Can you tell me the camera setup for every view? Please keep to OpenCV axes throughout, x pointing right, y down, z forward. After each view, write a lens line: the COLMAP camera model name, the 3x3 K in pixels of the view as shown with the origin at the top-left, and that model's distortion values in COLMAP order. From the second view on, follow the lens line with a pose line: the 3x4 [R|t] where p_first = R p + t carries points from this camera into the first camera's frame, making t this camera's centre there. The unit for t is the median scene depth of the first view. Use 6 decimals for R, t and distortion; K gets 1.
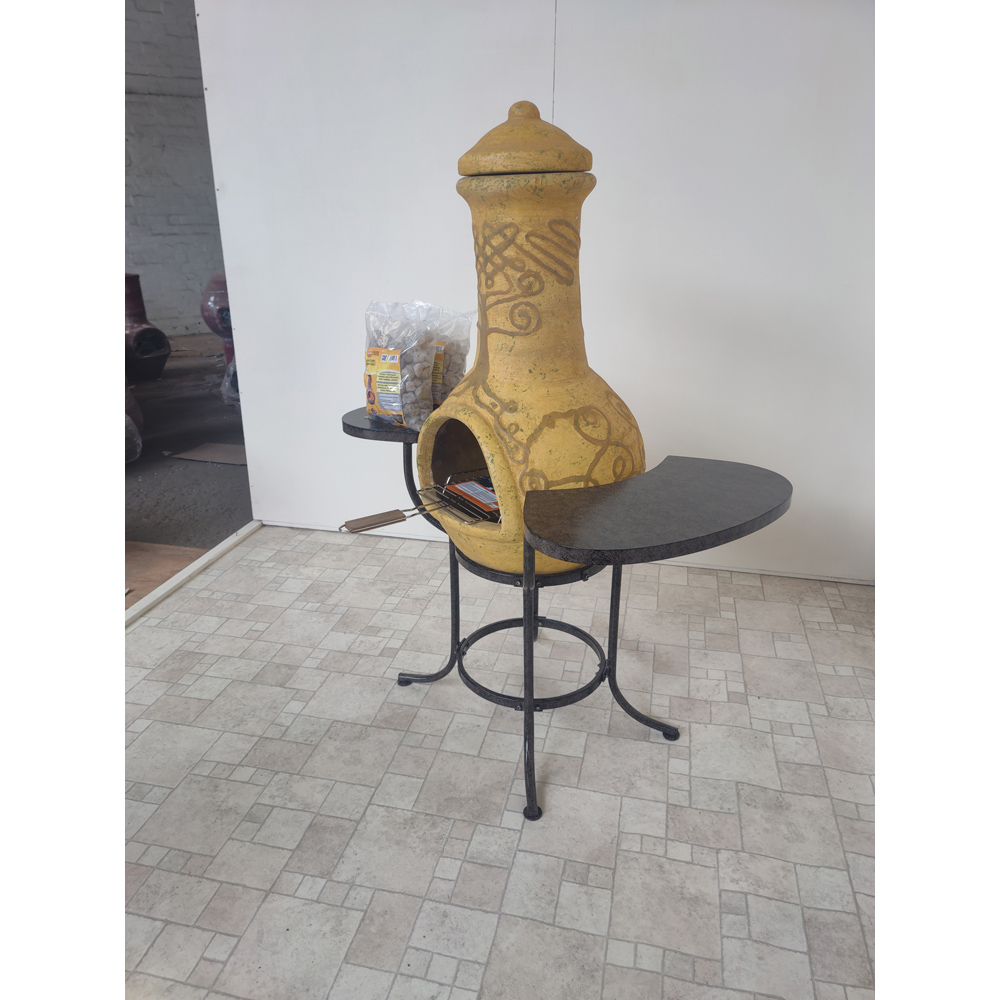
lens RADIAL K [[728.9, 0, 489.2], [0, 728.9, 501.6], [0, 0, 1]] dist [0.096977, -0.106171]
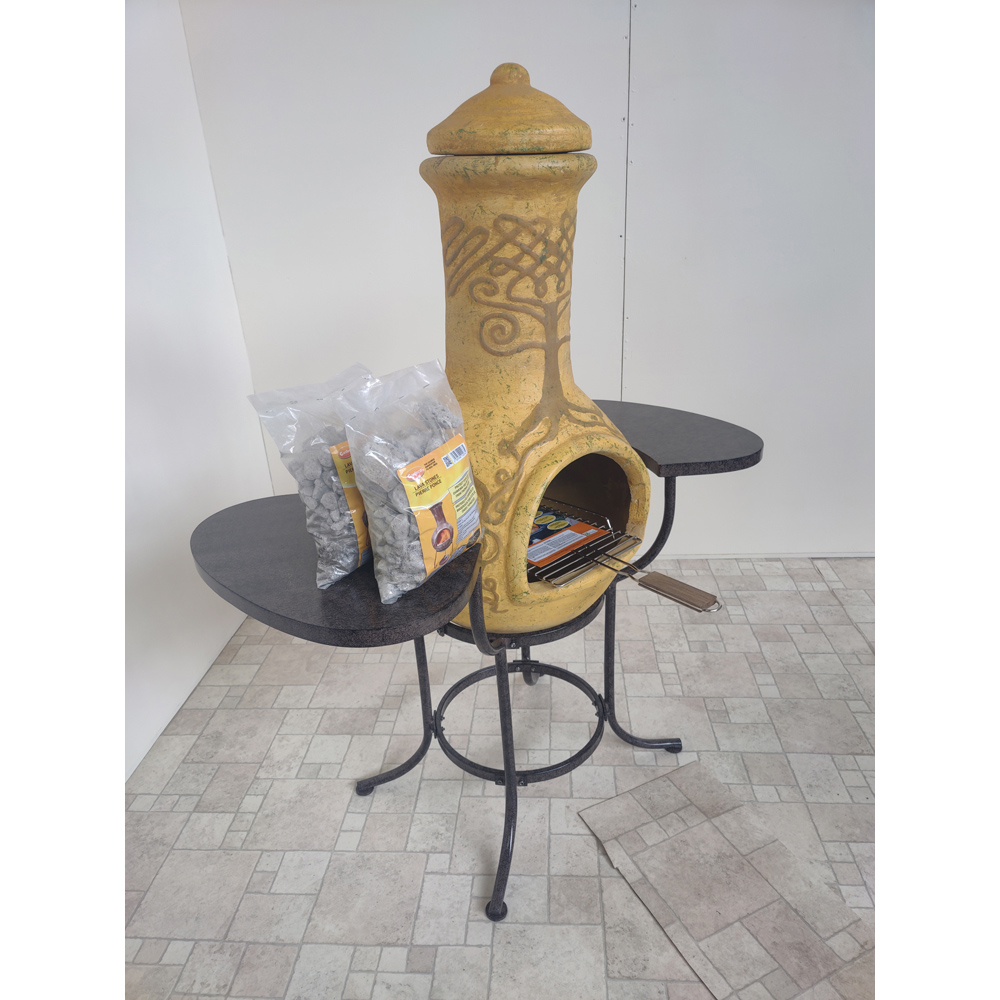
lens RADIAL K [[728.9, 0, 500.9], [0, 728.9, 508.2], [0, 0, 1]] dist [0.096977, -0.106171]
pose [[-0.173791, -0.372538, 0.911598, -0.752534], [0.414144, 0.812200, 0.410872, -0.415242], [-0.893466, 0.448939, 0.013131, 1.042749]]
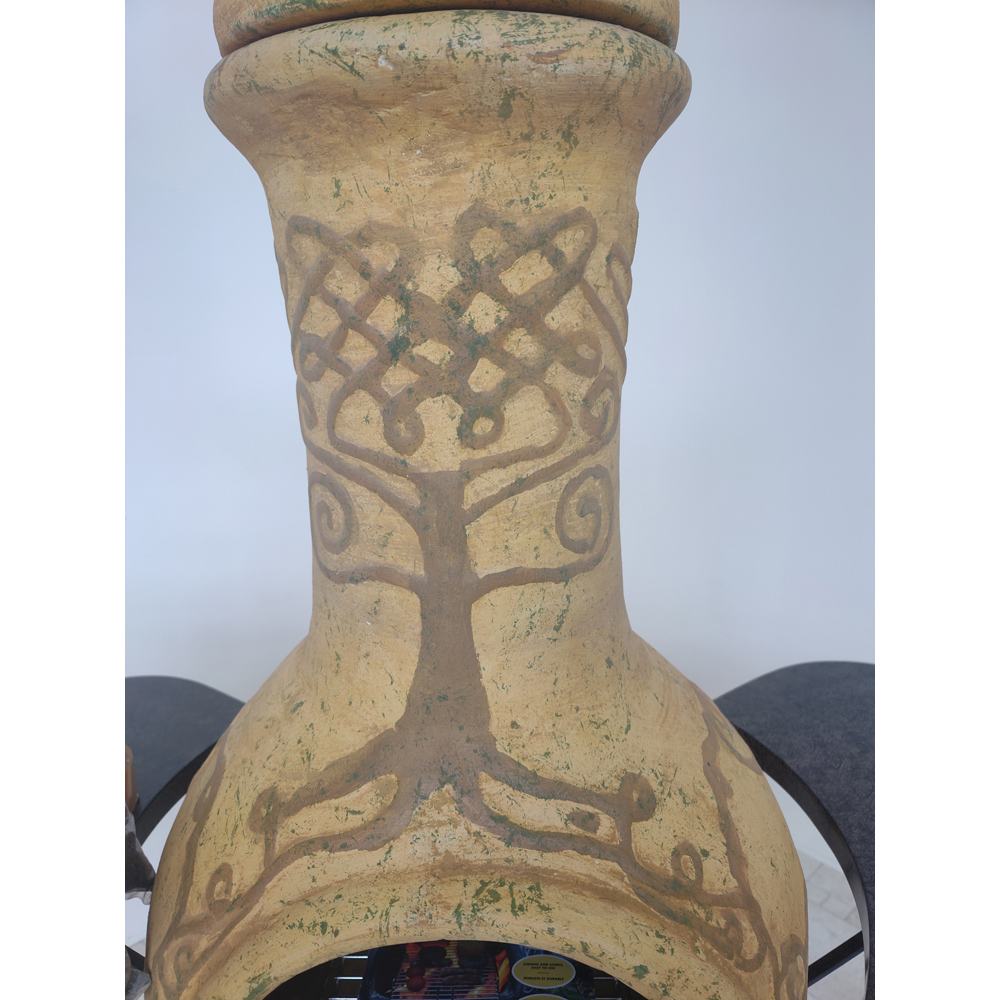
lens RADIAL K [[728.9, 0, 504.5], [0, 728.9, 512.1], [0, 0, 1]] dist [0.096977, -0.106171]
pose [[0.571942, -0.235115, 0.785878, -0.196230], [0.333282, 0.942009, 0.039271, -0.247262], [-0.749537, 0.239458, 0.617134, 0.744443]]
